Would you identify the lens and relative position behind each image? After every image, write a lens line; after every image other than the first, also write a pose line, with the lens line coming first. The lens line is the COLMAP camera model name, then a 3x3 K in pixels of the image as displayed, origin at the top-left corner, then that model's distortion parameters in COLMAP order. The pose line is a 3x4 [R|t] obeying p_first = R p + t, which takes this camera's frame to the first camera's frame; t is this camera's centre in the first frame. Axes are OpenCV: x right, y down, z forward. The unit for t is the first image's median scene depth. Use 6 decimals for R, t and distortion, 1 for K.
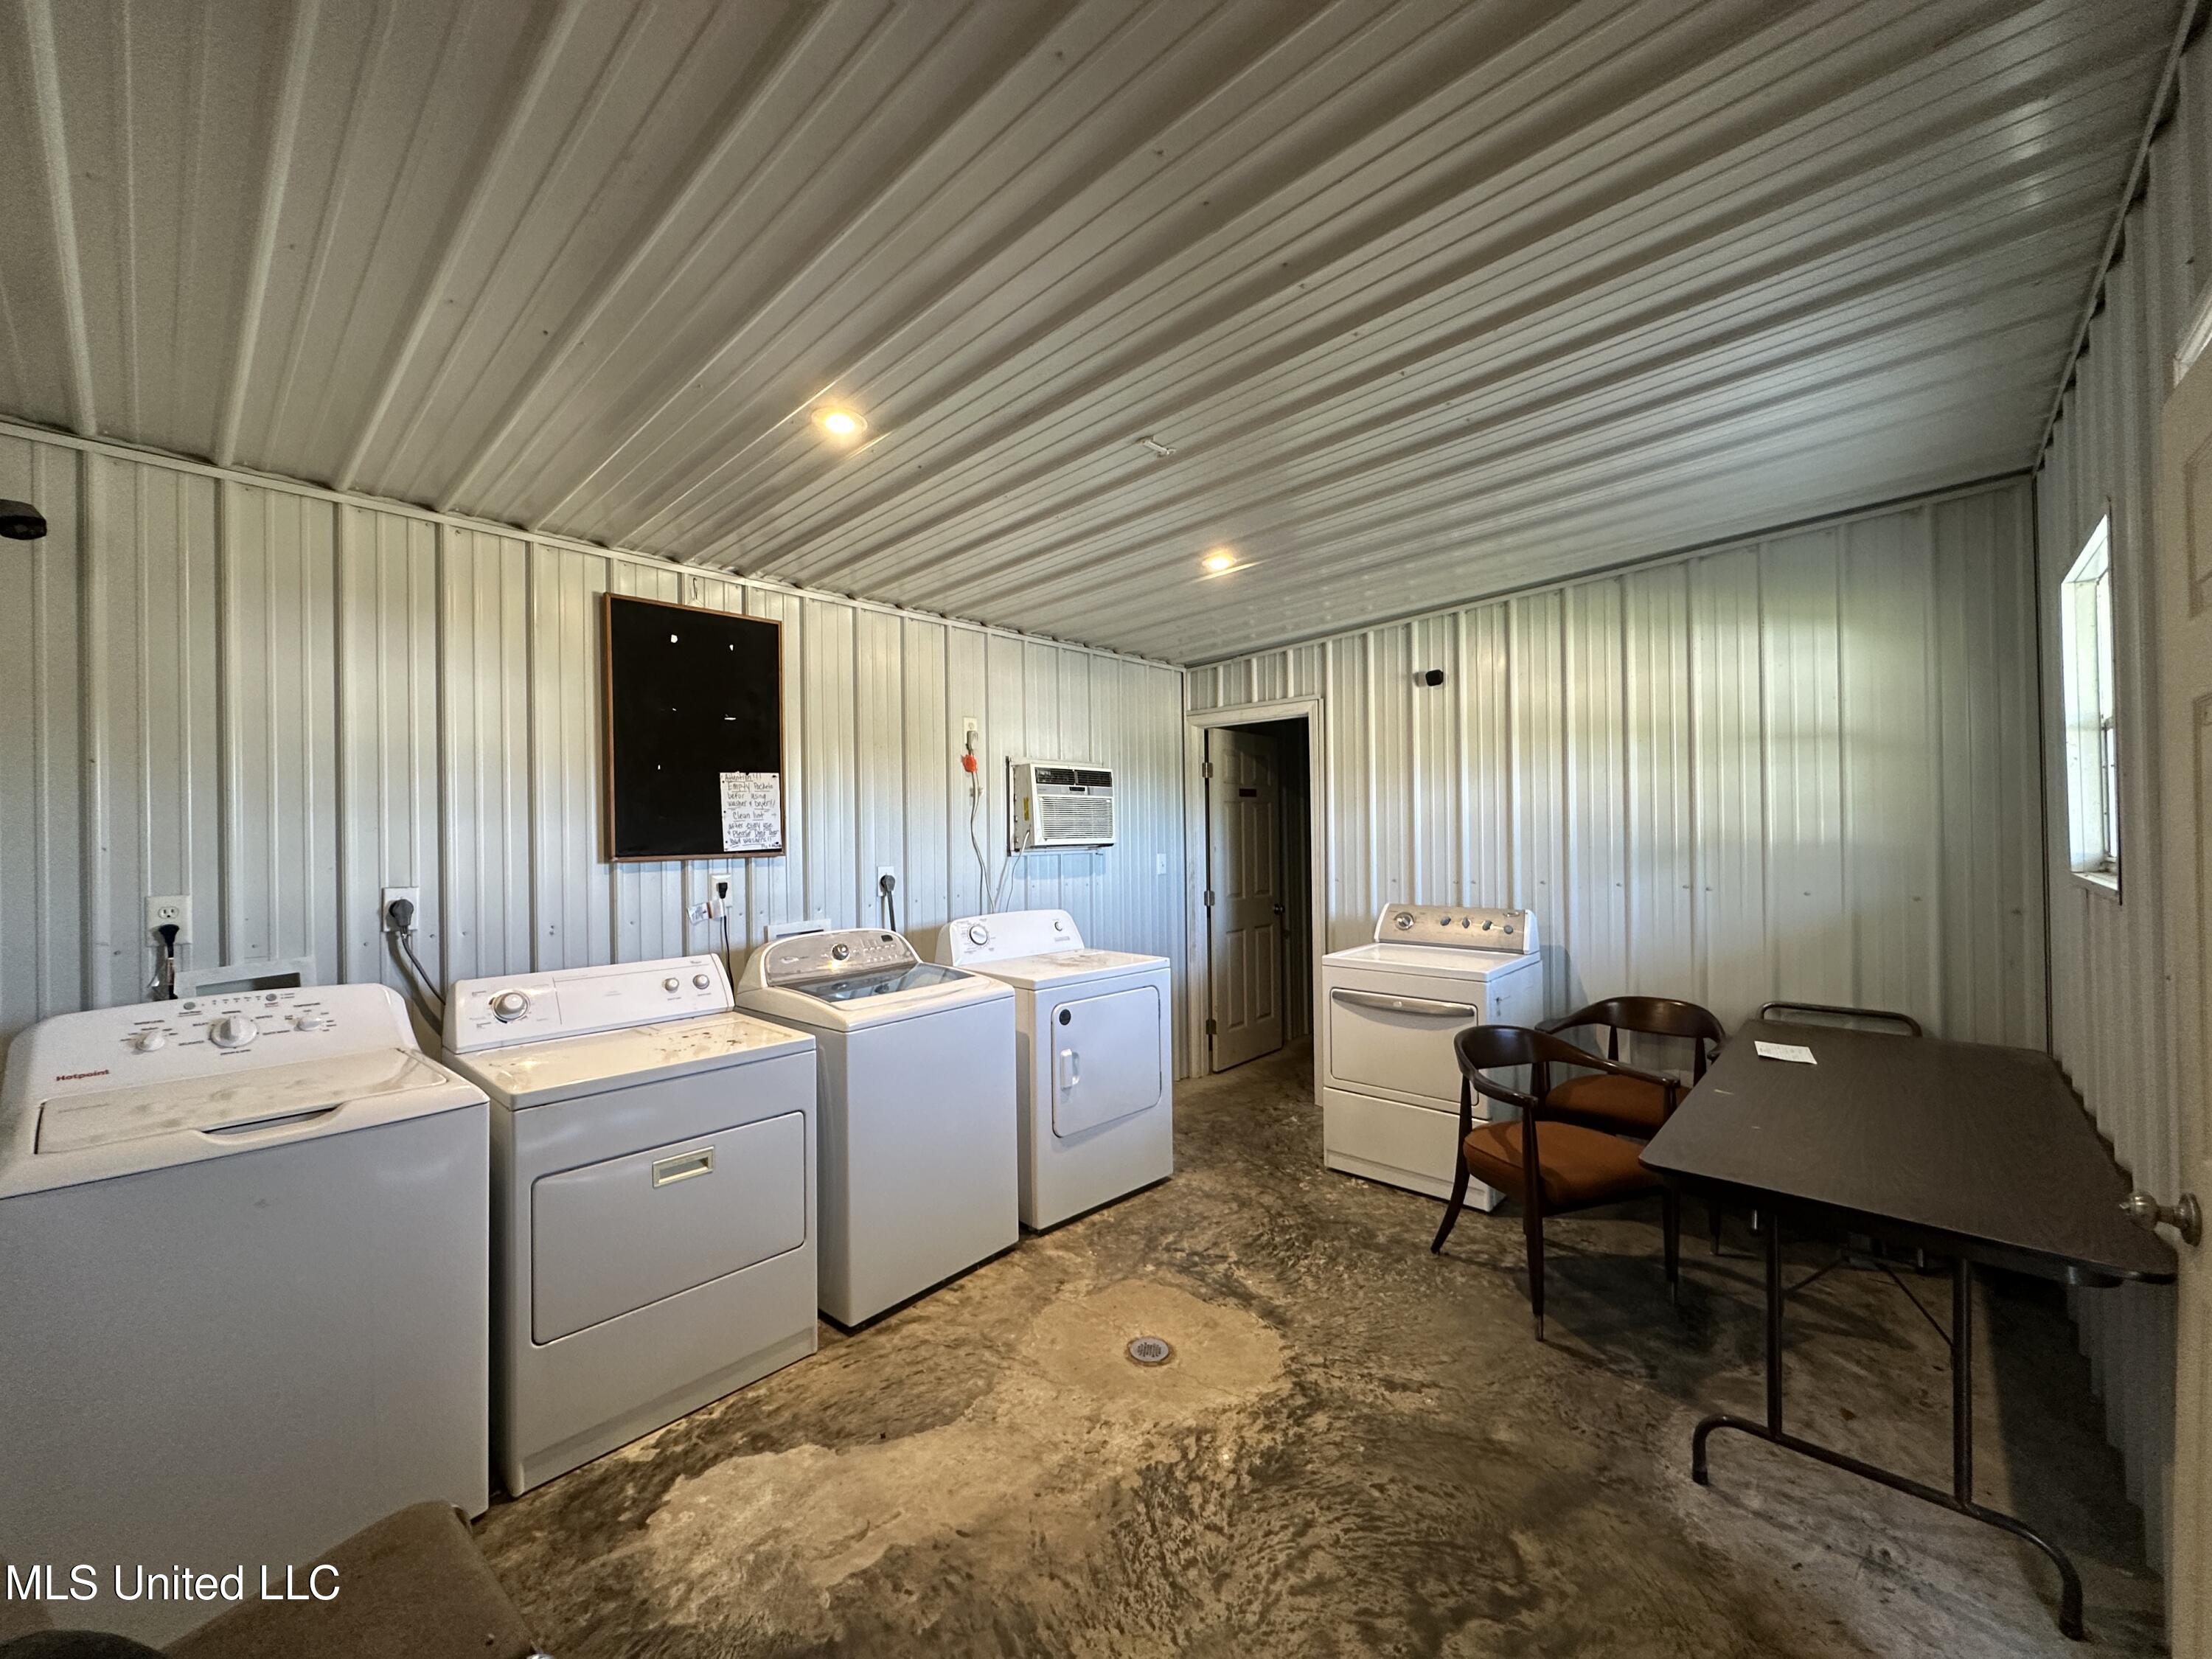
lens RADIAL K [[878.1, 0, 1104.7], [0, 878.1, 833.5], [0, 0, 1]] dist [-0.003689, 0.000284]
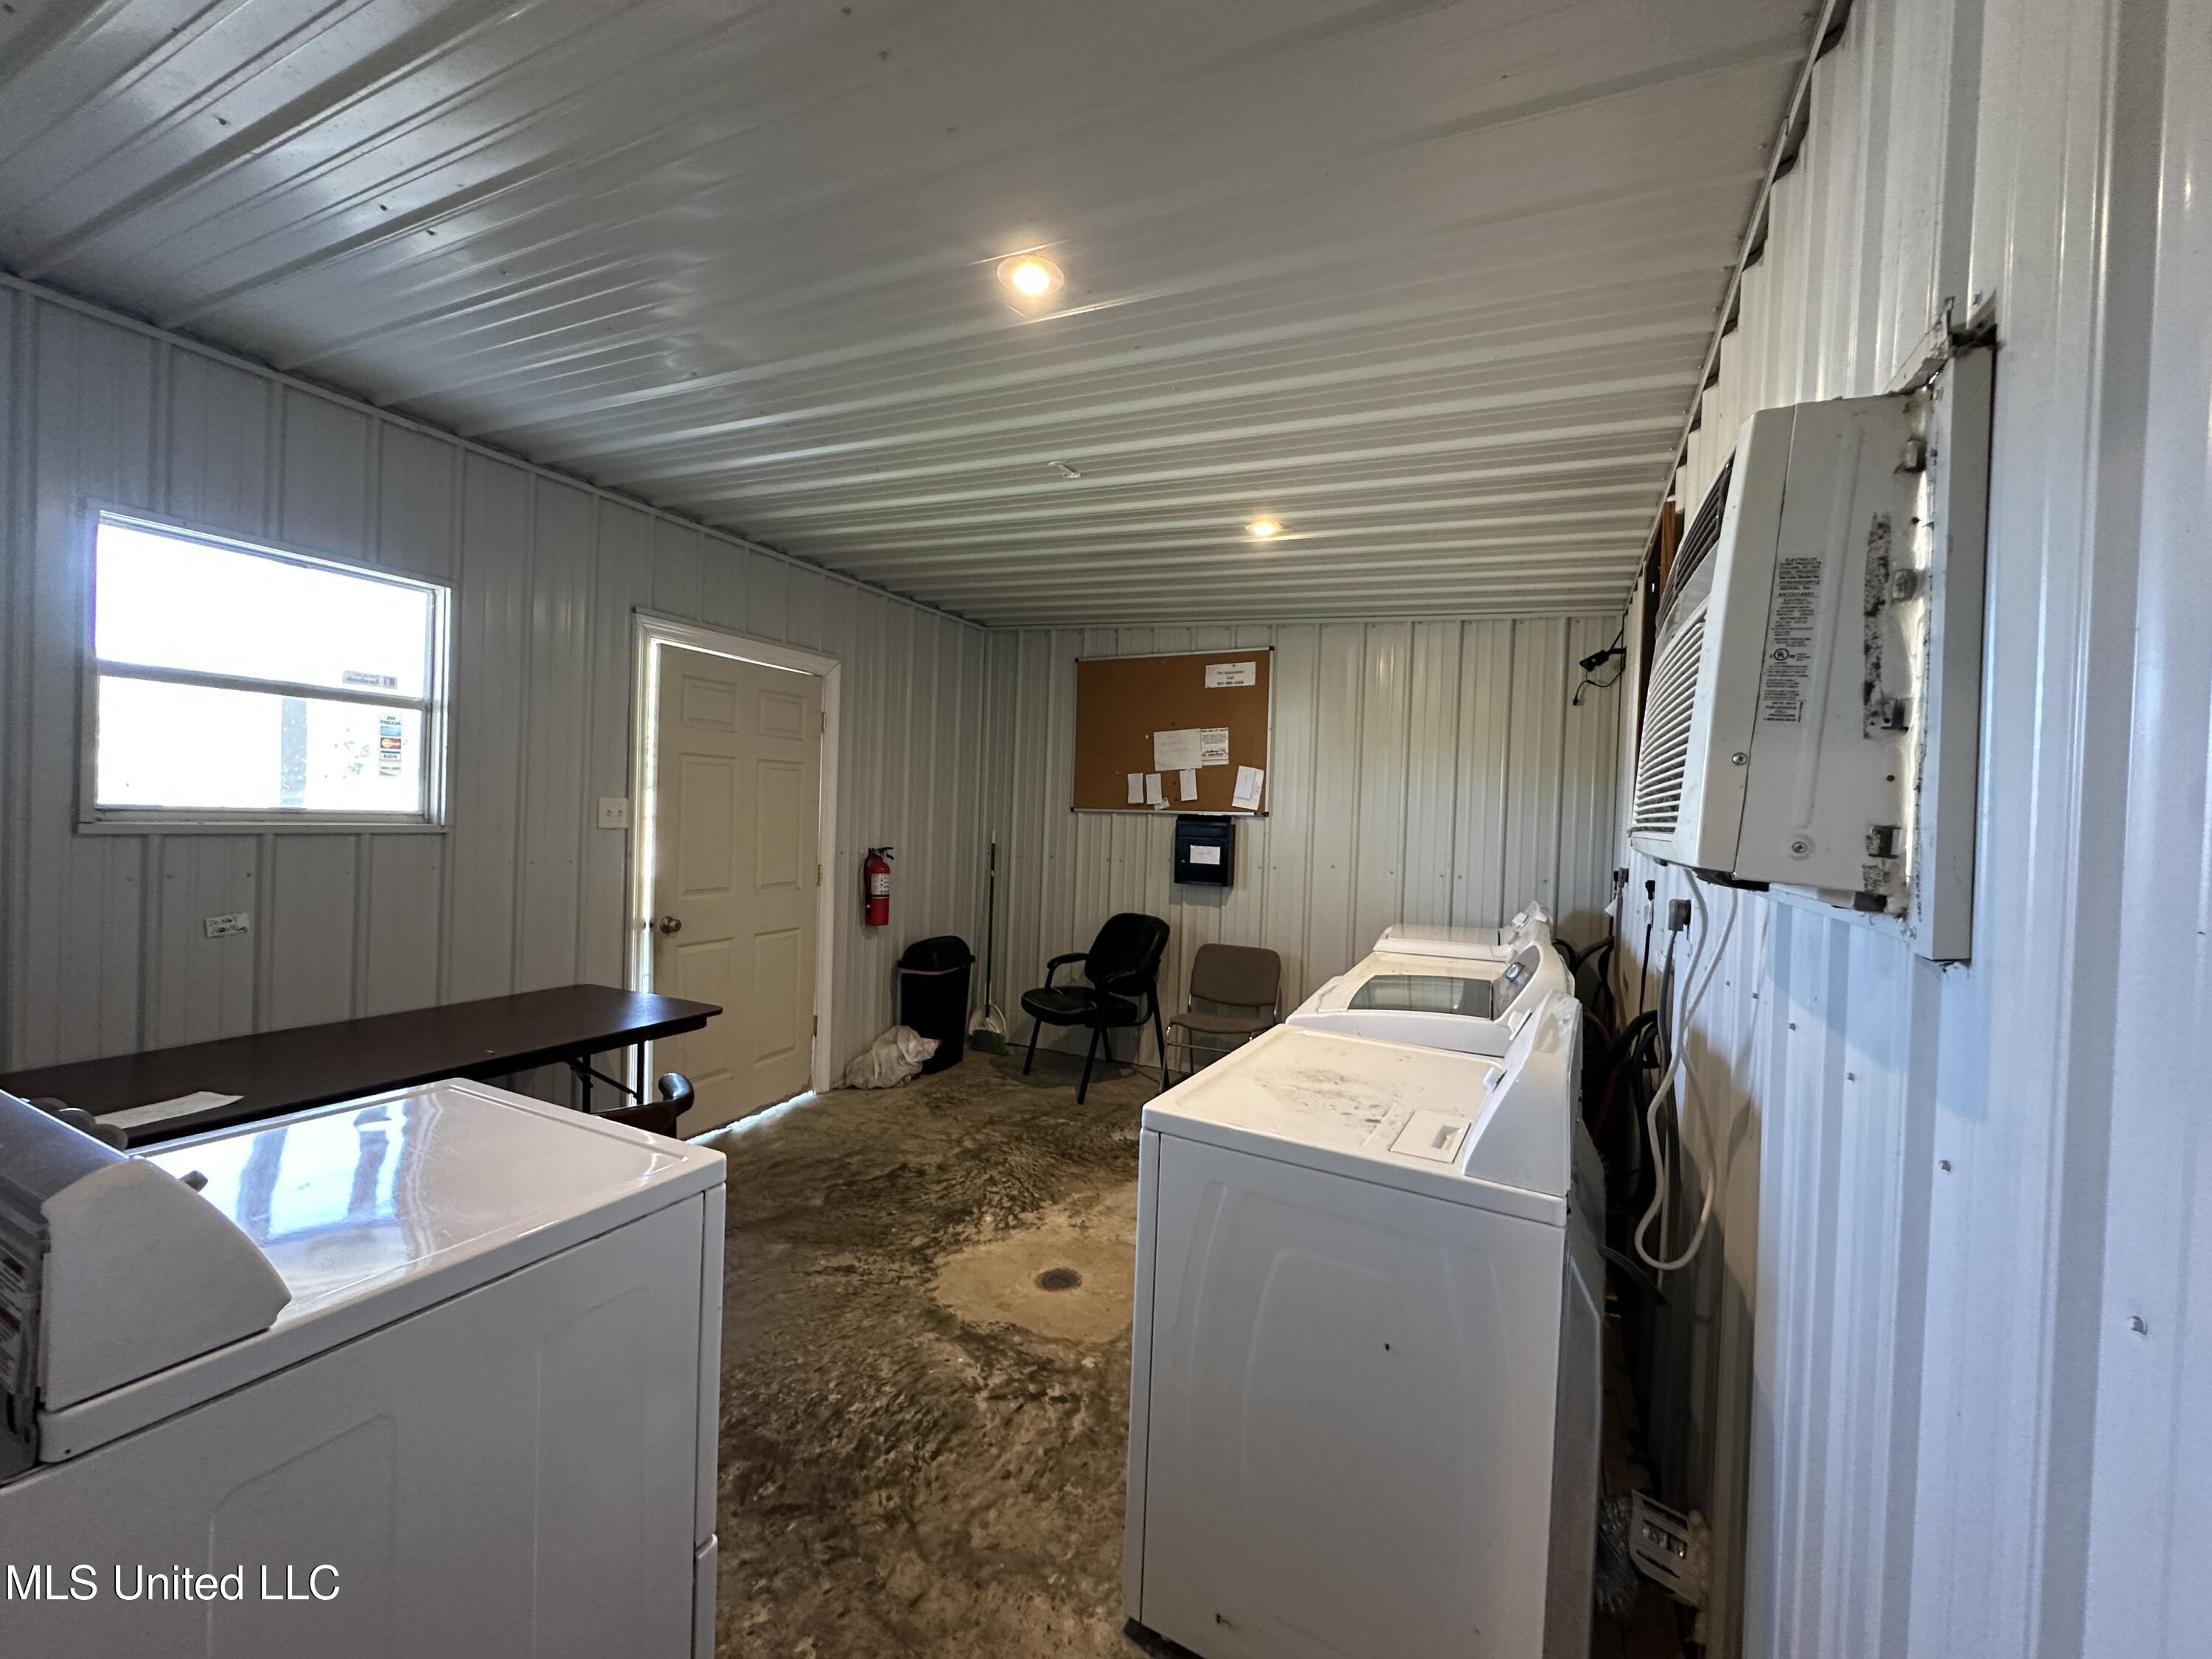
lens RADIAL K [[878.1, 0, 1103.9], [0, 878.1, 821.6], [0, 0, 1]] dist [-0.003689, 0.000284]
pose [[-0.961650, -0.025475, -0.273094, 0.303509], [-0.030430, 0.999440, 0.013924, 0.005004], [0.272586, 0.021700, -0.961887, 2.009642]]
